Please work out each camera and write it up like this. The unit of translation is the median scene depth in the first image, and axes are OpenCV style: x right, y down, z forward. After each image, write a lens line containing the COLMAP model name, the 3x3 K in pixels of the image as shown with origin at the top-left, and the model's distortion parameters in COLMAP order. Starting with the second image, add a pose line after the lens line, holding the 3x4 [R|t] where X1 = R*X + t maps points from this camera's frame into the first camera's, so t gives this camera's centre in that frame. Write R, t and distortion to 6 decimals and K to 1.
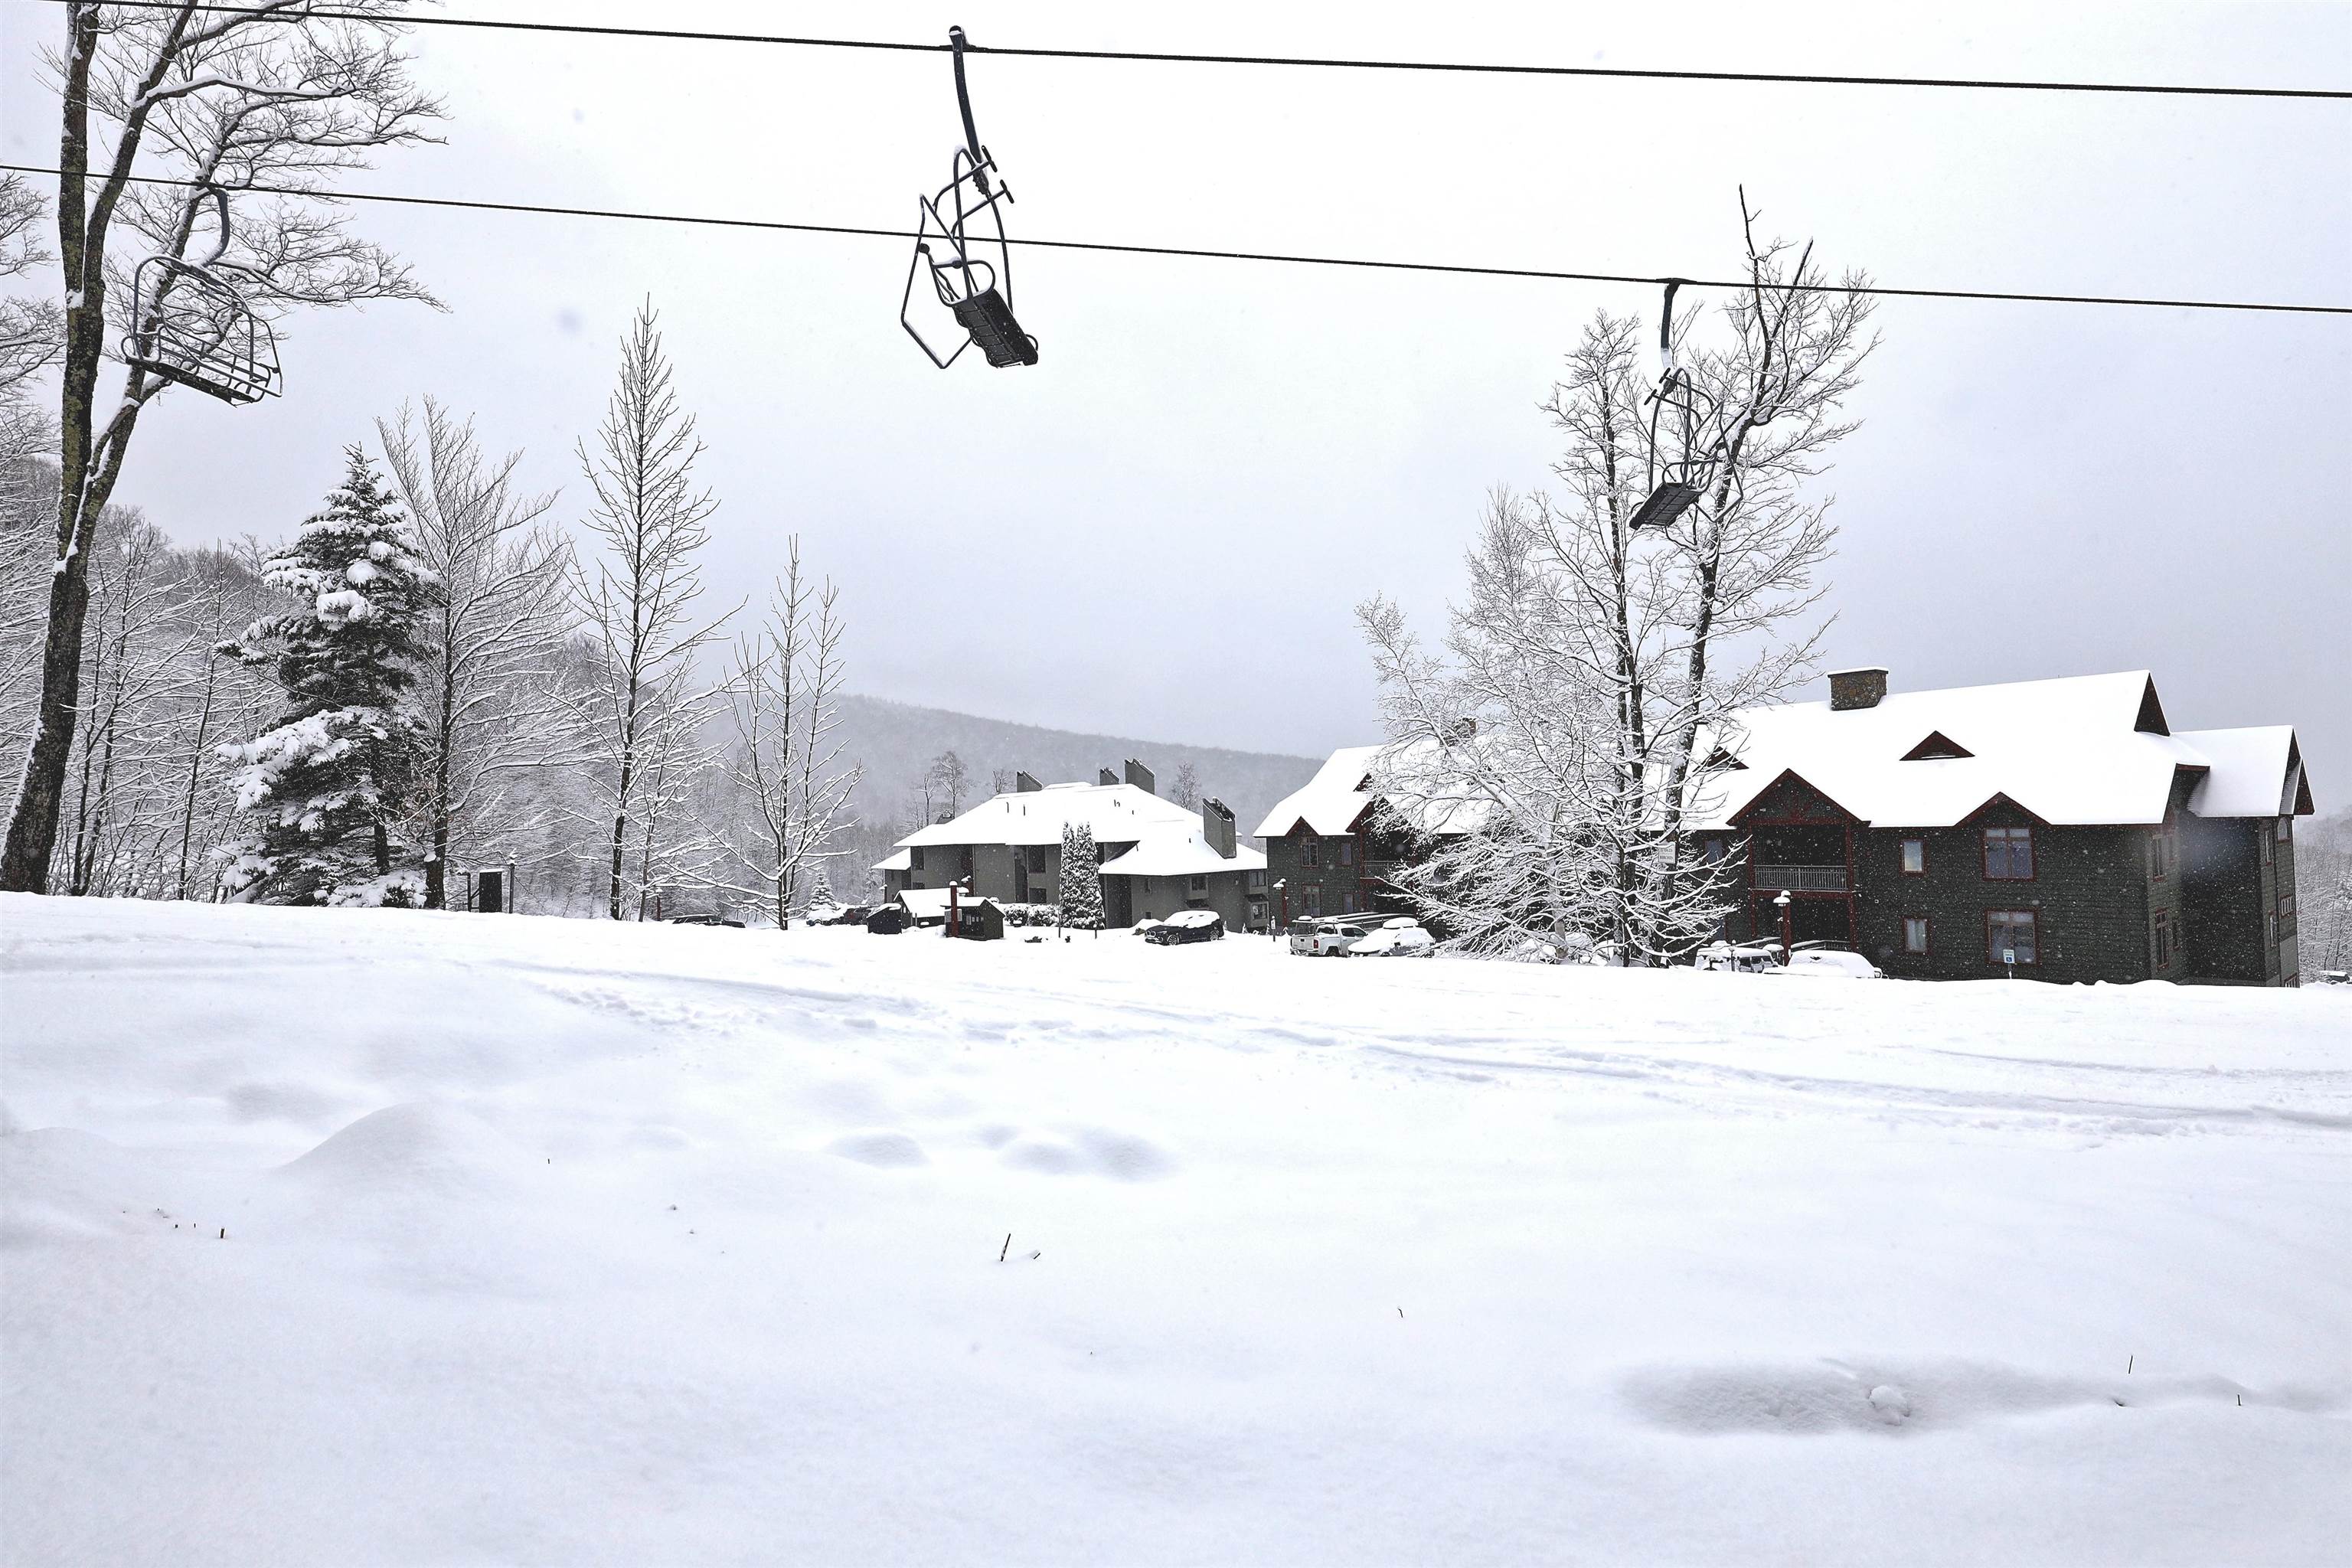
lens RADIAL K [[1130.1, 0, 1177.9], [0, 1130.1, 787.8], [0, 0, 1]] dist [-0.000332, -0.000352]
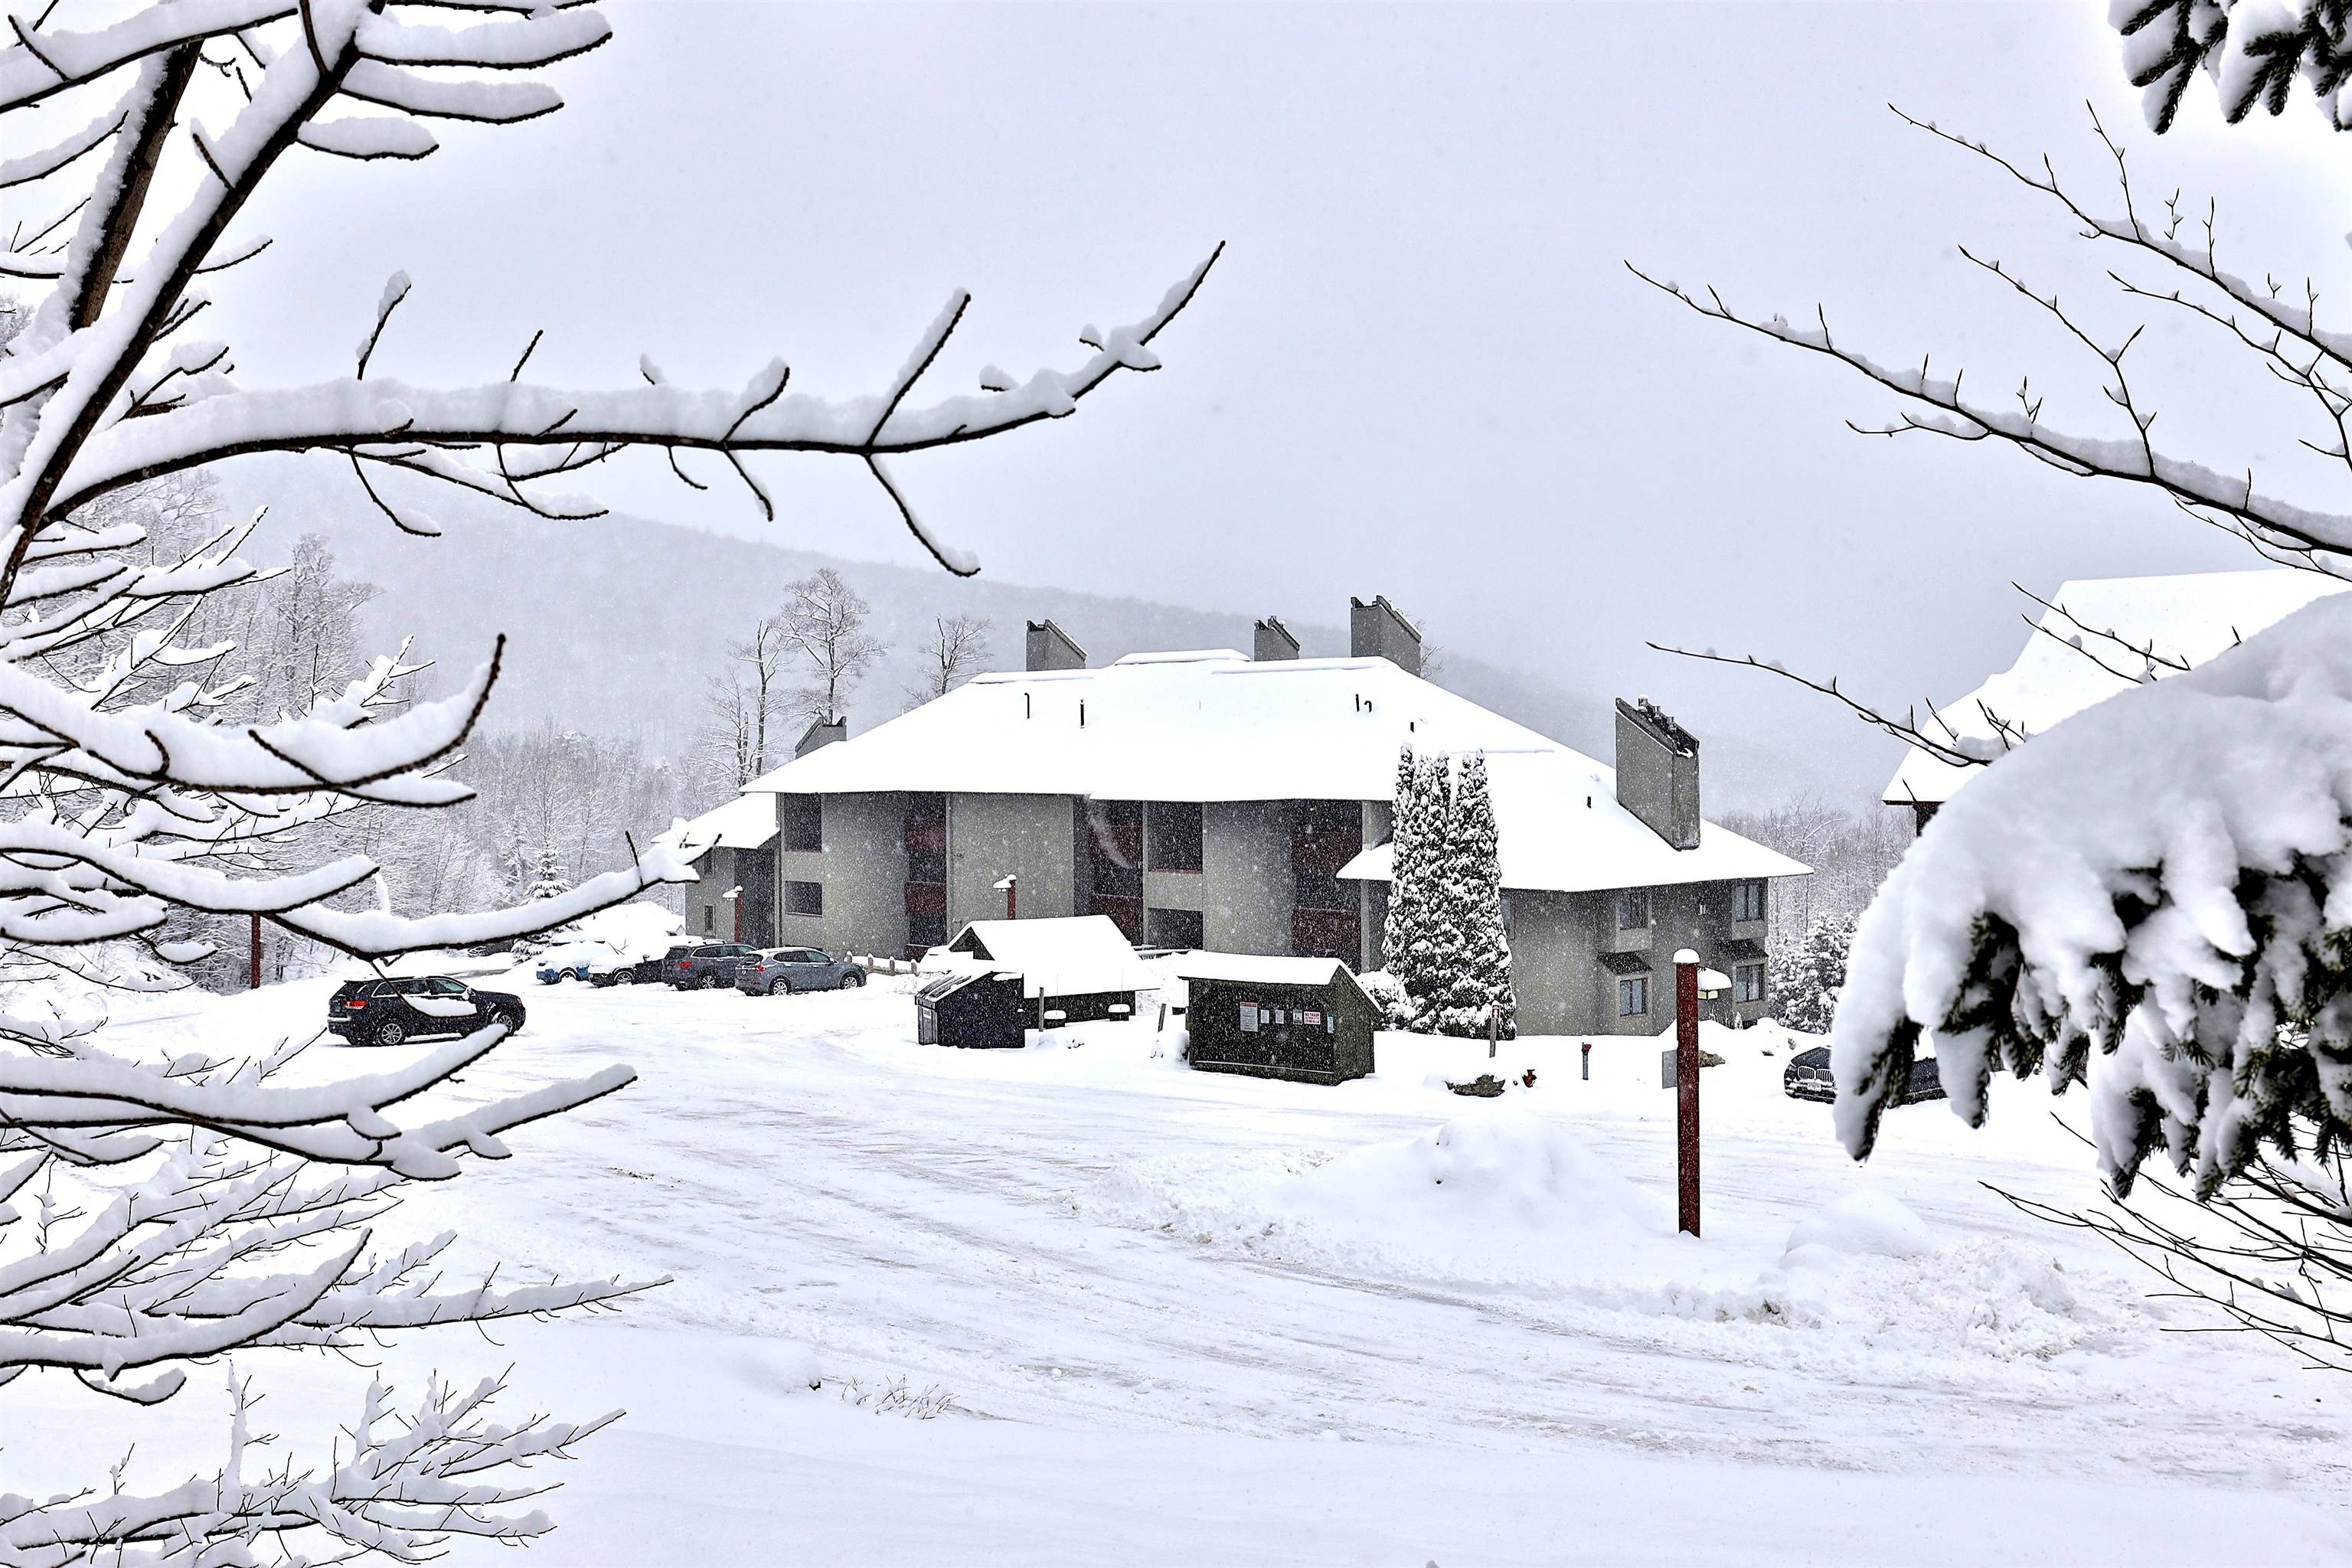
lens RADIAL K [[2111.9, 0, 1176.0], [0, 2111.9, 784.0], [0, 0, 1]] dist [-0.001417, -0.001038]
pose [[0.994943, 0.038844, 0.092625, -0.198066], [-0.042301, 0.998468, 0.035658, 0.019752], [-0.091098, -0.039396, 0.995062, 0.281464]]
